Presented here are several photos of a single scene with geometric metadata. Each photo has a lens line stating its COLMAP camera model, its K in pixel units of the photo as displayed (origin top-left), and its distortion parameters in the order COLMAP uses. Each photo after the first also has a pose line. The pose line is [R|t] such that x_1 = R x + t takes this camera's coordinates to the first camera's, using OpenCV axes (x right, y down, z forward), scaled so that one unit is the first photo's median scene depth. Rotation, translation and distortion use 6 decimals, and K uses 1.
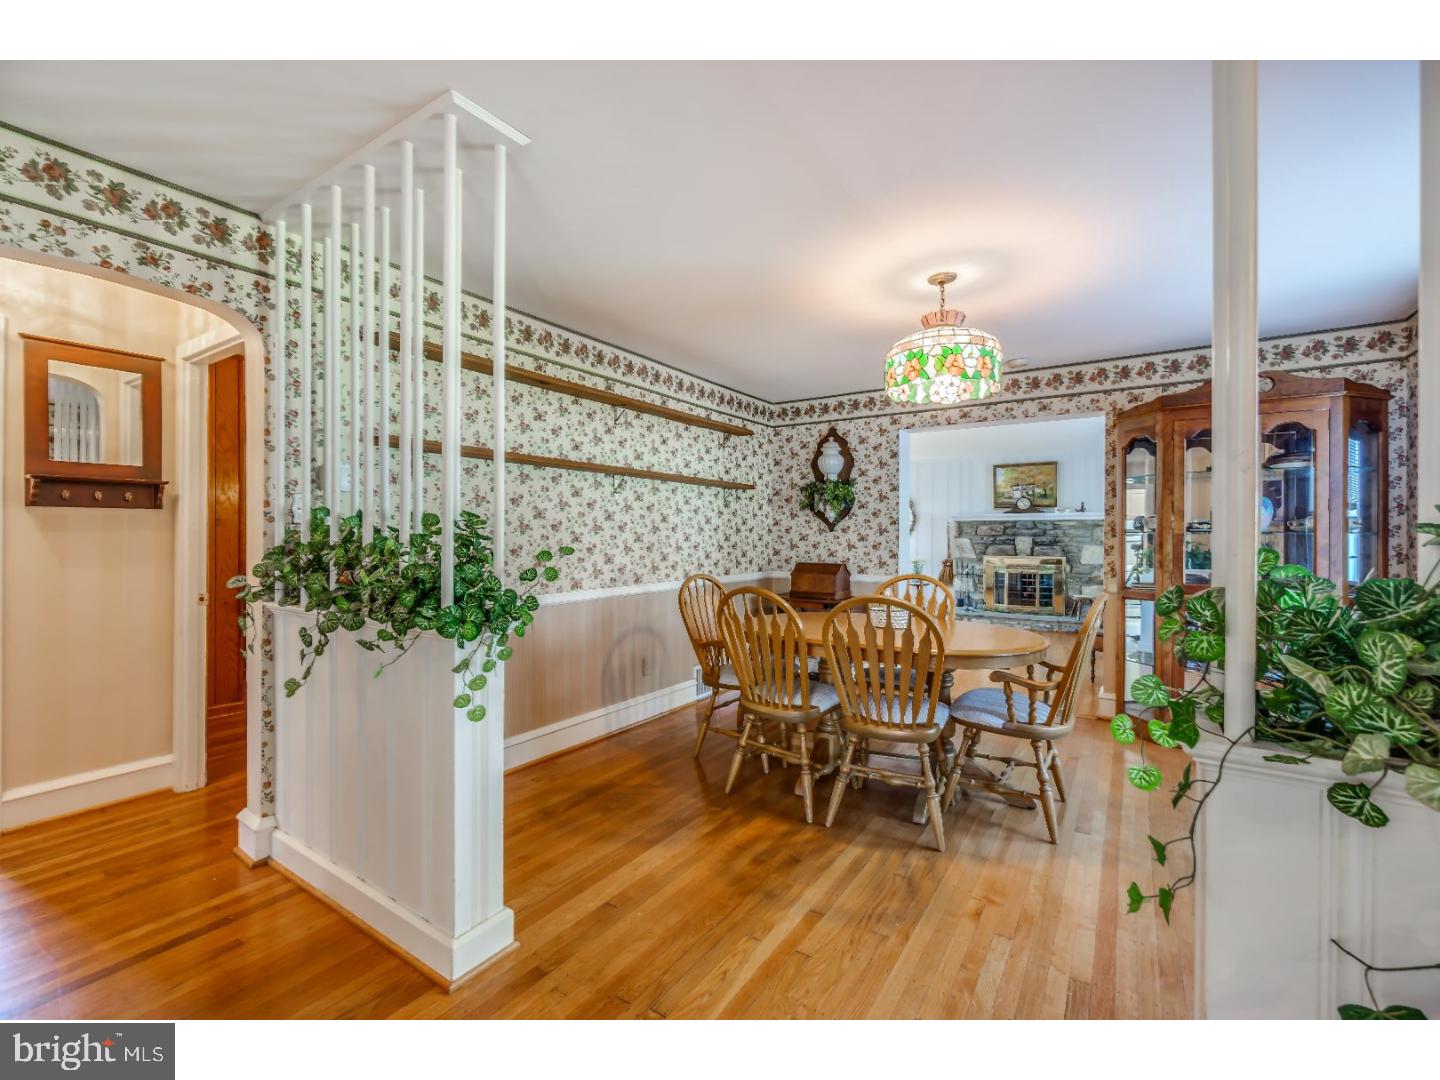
lens RADIAL K [[619.6, 0, 723.7], [0, 619.6, 537.8], [0, 0, 1]] dist [-0.001876, 0.000204]
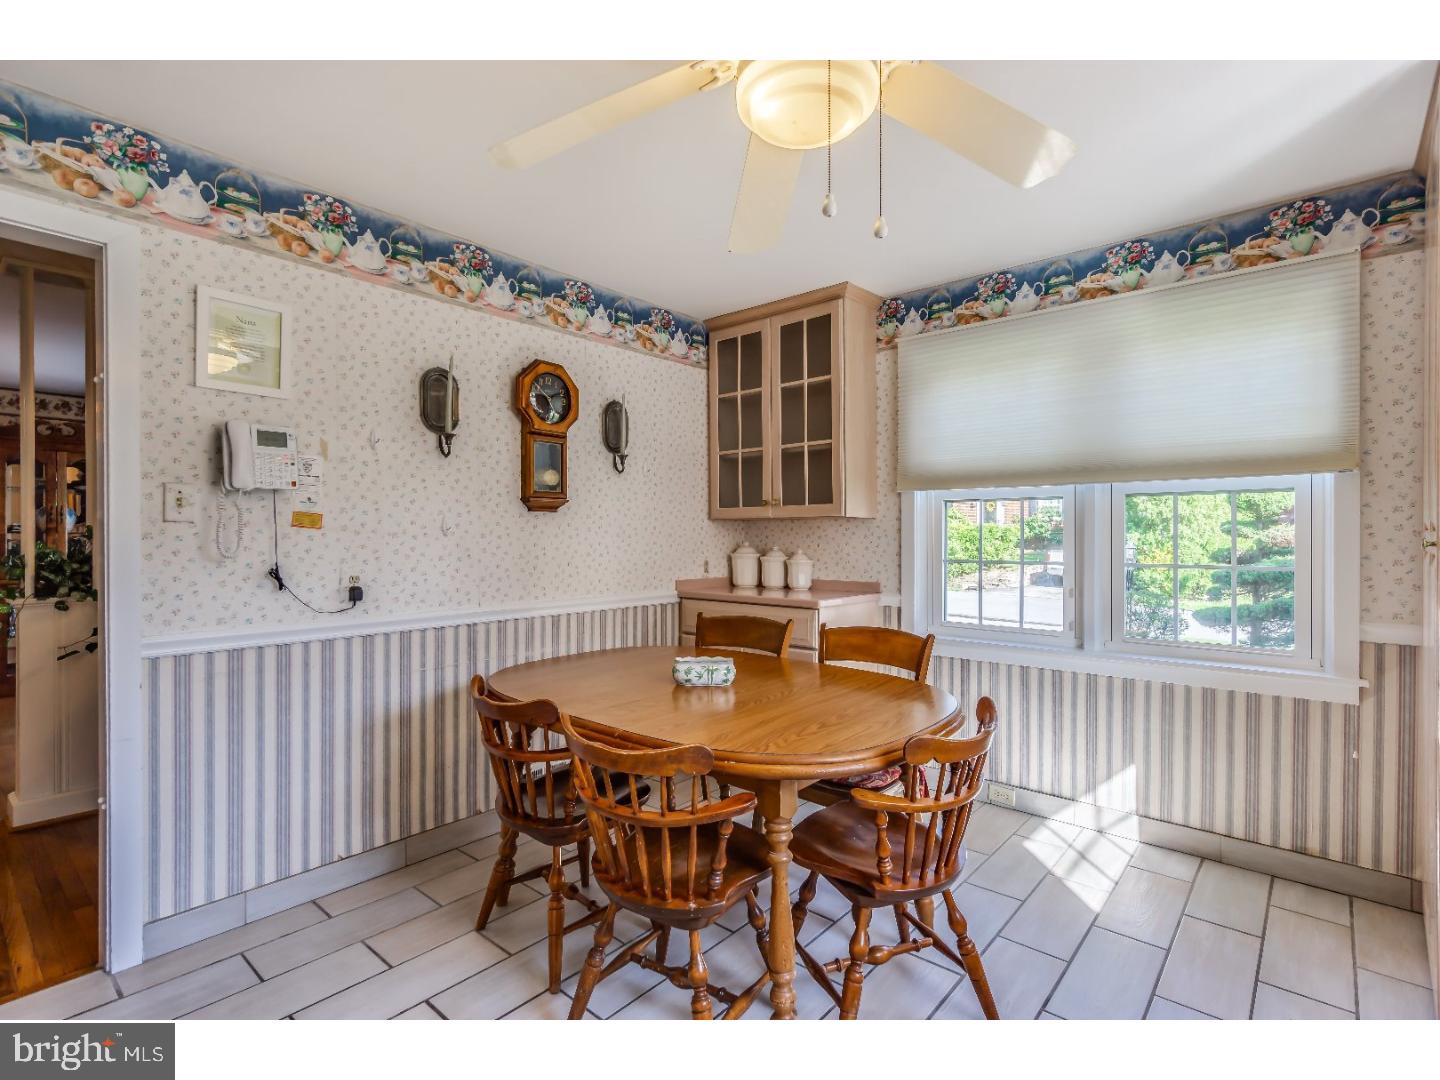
lens RADIAL K [[699.6, 0, 720.0], [0, 699.6, 540.0], [0, 0, 1]] dist [0.002465, 0.000395]
pose [[0.133495, -0.014529, 0.990943, -1.709239], [0.007448, 0.999879, 0.013657, -0.009591], [-0.991022, 0.005558, 0.133587, -2.265218]]
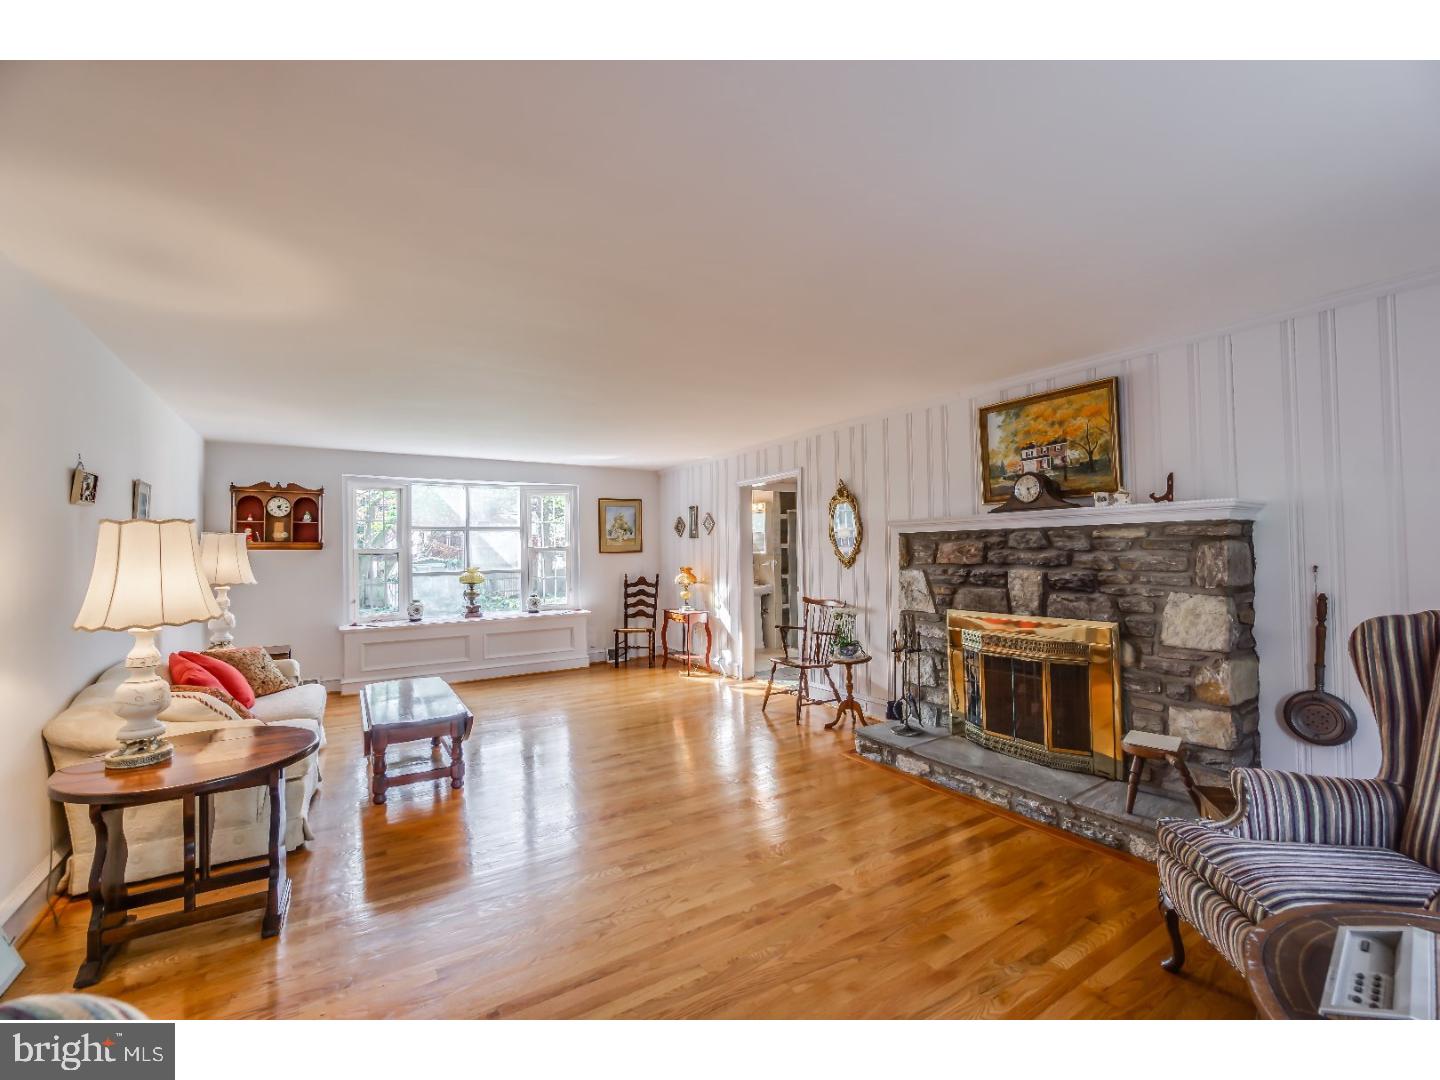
lens RADIAL K [[619.6, 0, 723.7], [0, 619.6, 537.8], [0, 0, 1]] dist [-0.001876, 0.000204]
pose [[0.914778, -0.028497, -0.402951, 0.759463], [0.021927, 0.999541, -0.020911, -0.028915], [0.403362, 0.010293, 0.914983, 0.874623]]
